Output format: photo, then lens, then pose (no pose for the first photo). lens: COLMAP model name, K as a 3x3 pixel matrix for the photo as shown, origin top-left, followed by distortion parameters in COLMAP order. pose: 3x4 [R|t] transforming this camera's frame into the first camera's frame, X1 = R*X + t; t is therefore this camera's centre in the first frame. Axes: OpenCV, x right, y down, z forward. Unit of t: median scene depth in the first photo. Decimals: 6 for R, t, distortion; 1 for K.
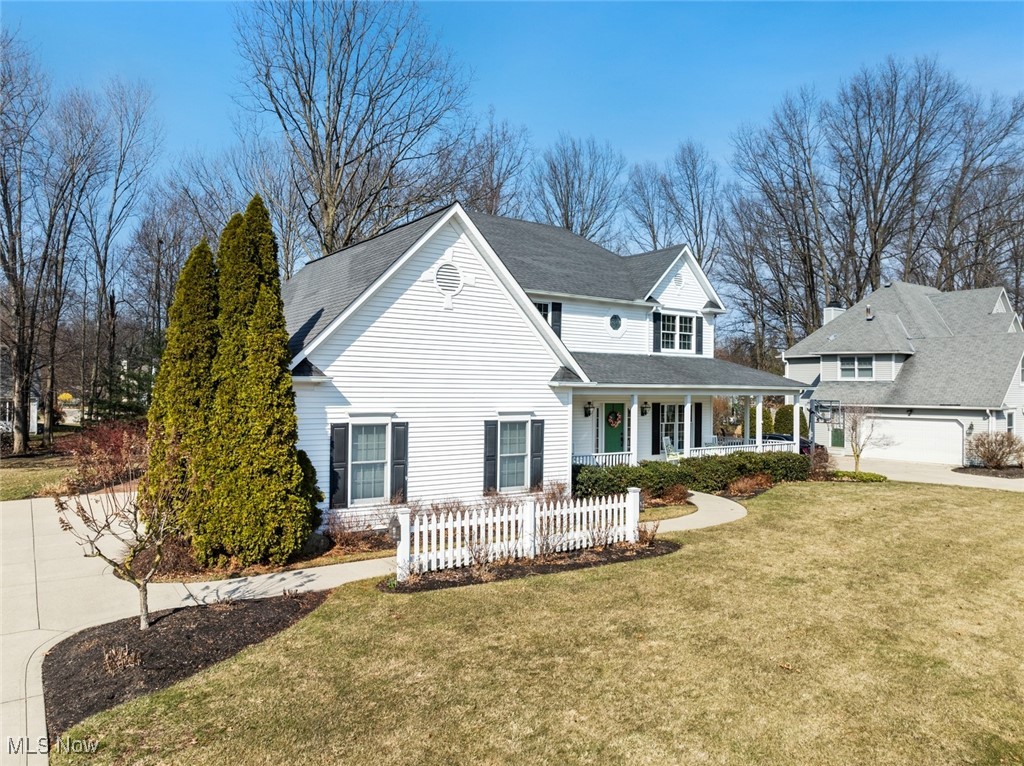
lens RADIAL K [[722.3, 0, 512.3], [0, 722.3, 379.9], [0, 0, 1]] dist [-0.050200, 0.018911]
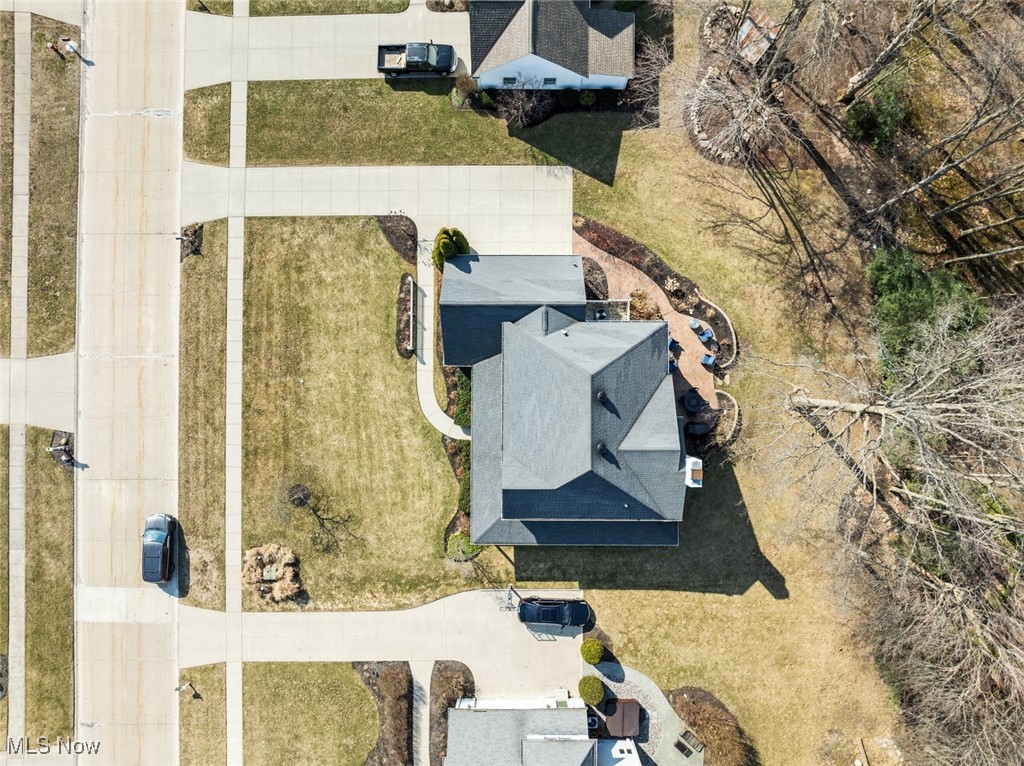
lens RADIAL K [[722.3, 0, 515.6], [0, 722.3, 380.8], [0, 0, 1]] dist [-0.050200, 0.018911]
pose [[-0.568845, 0.822020, -0.026437, 0.053055], [0.003226, 0.034374, 0.999404, -2.220634], [0.822439, 0.568420, -0.022205, 1.040222]]
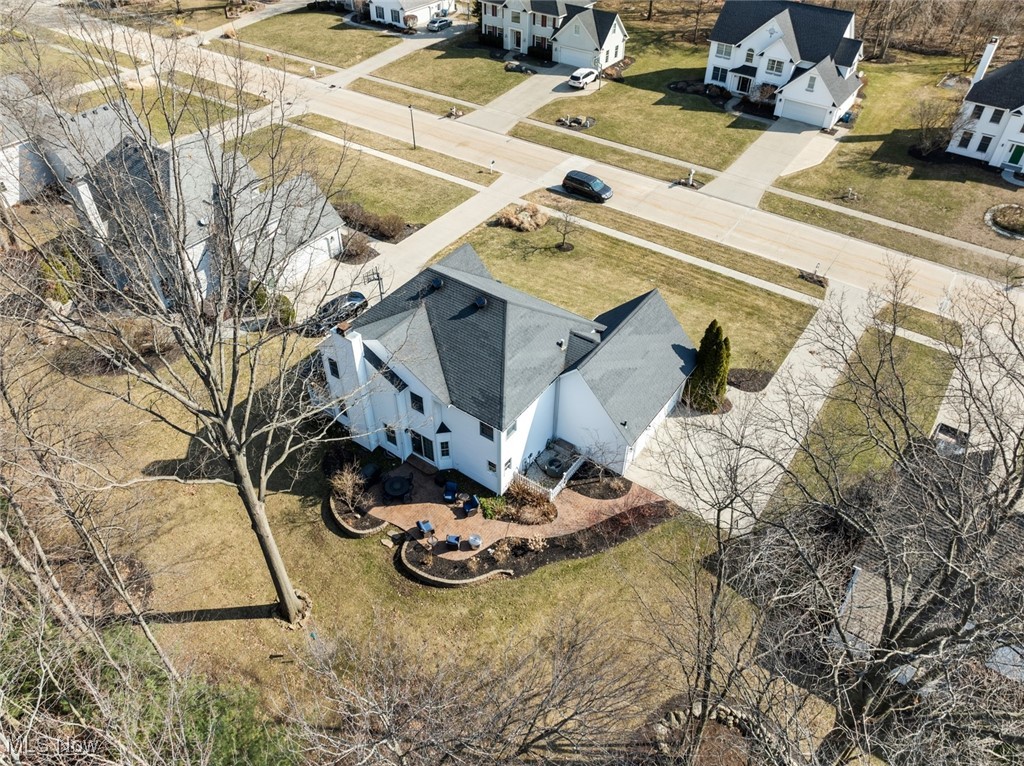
lens RADIAL K [[722.3, 0, 508.8], [0, 722.3, 381.5], [0, 0, 1]] dist [-0.050200, 0.018911]
pose [[-0.338594, -0.642416, 0.687500, -1.462678], [-0.015892, 0.734458, 0.678468, -1.335169], [-0.940798, 0.218799, -0.258893, 1.649901]]
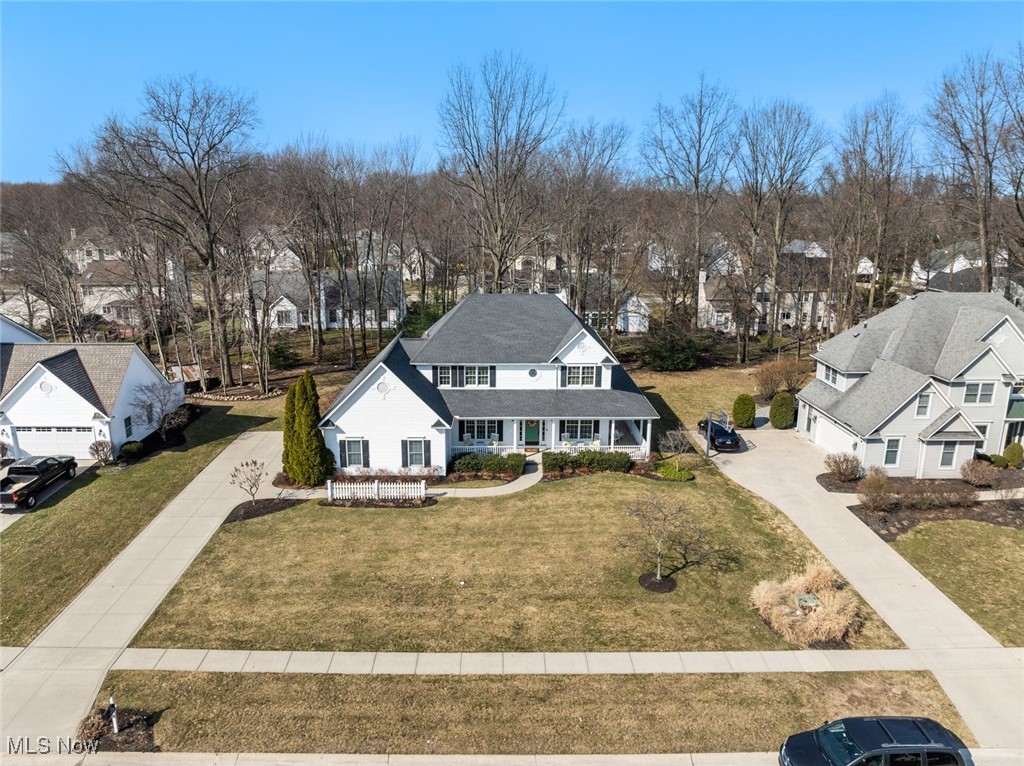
lens RADIAL K [[722.3, 0, 510.0], [0, 722.3, 374.5], [0, 0, 1]] dist [-0.050200, 0.018911]
pose [[0.836071, 0.125265, -0.534129, 1.163385], [0.009801, 0.970019, 0.242831, -0.564557], [0.548533, -0.208259, 0.809777, -0.584975]]
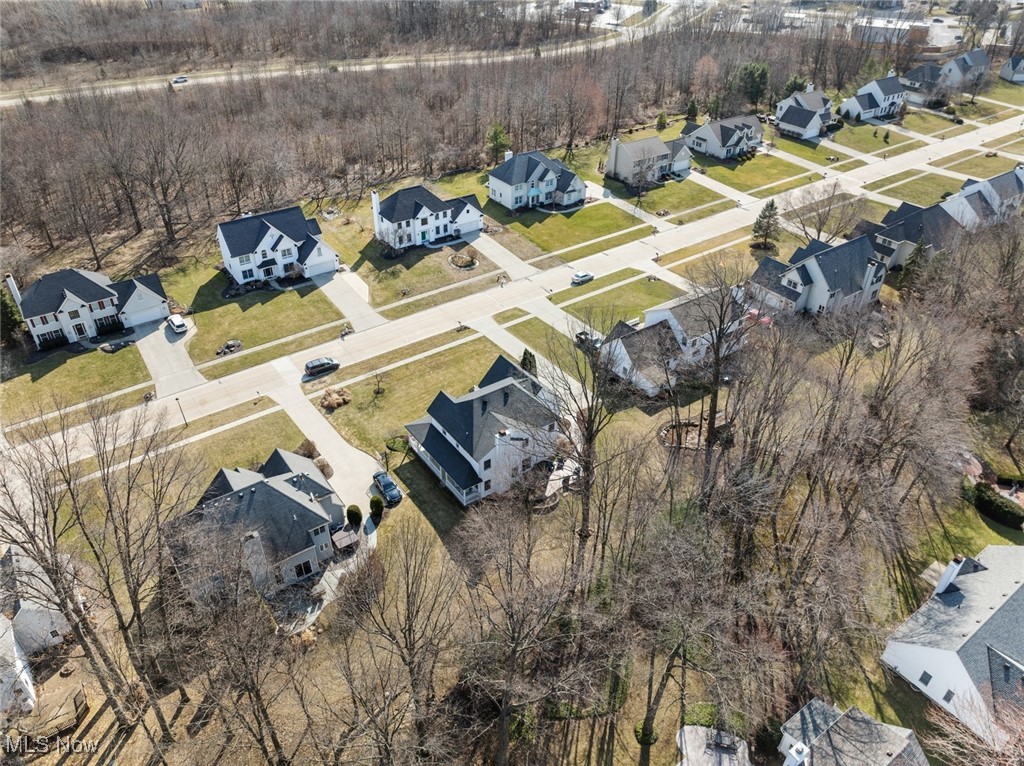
lens RADIAL K [[722.3, 0, 508.4], [0, 722.3, 384.2], [0, 0, 1]] dist [-0.050200, 0.018911]
pose [[-0.999762, -0.012551, -0.017850, -0.031463], [-0.020504, 0.820209, 0.571697, -2.511731], [0.007465, 0.571927, -0.820271, 4.359861]]
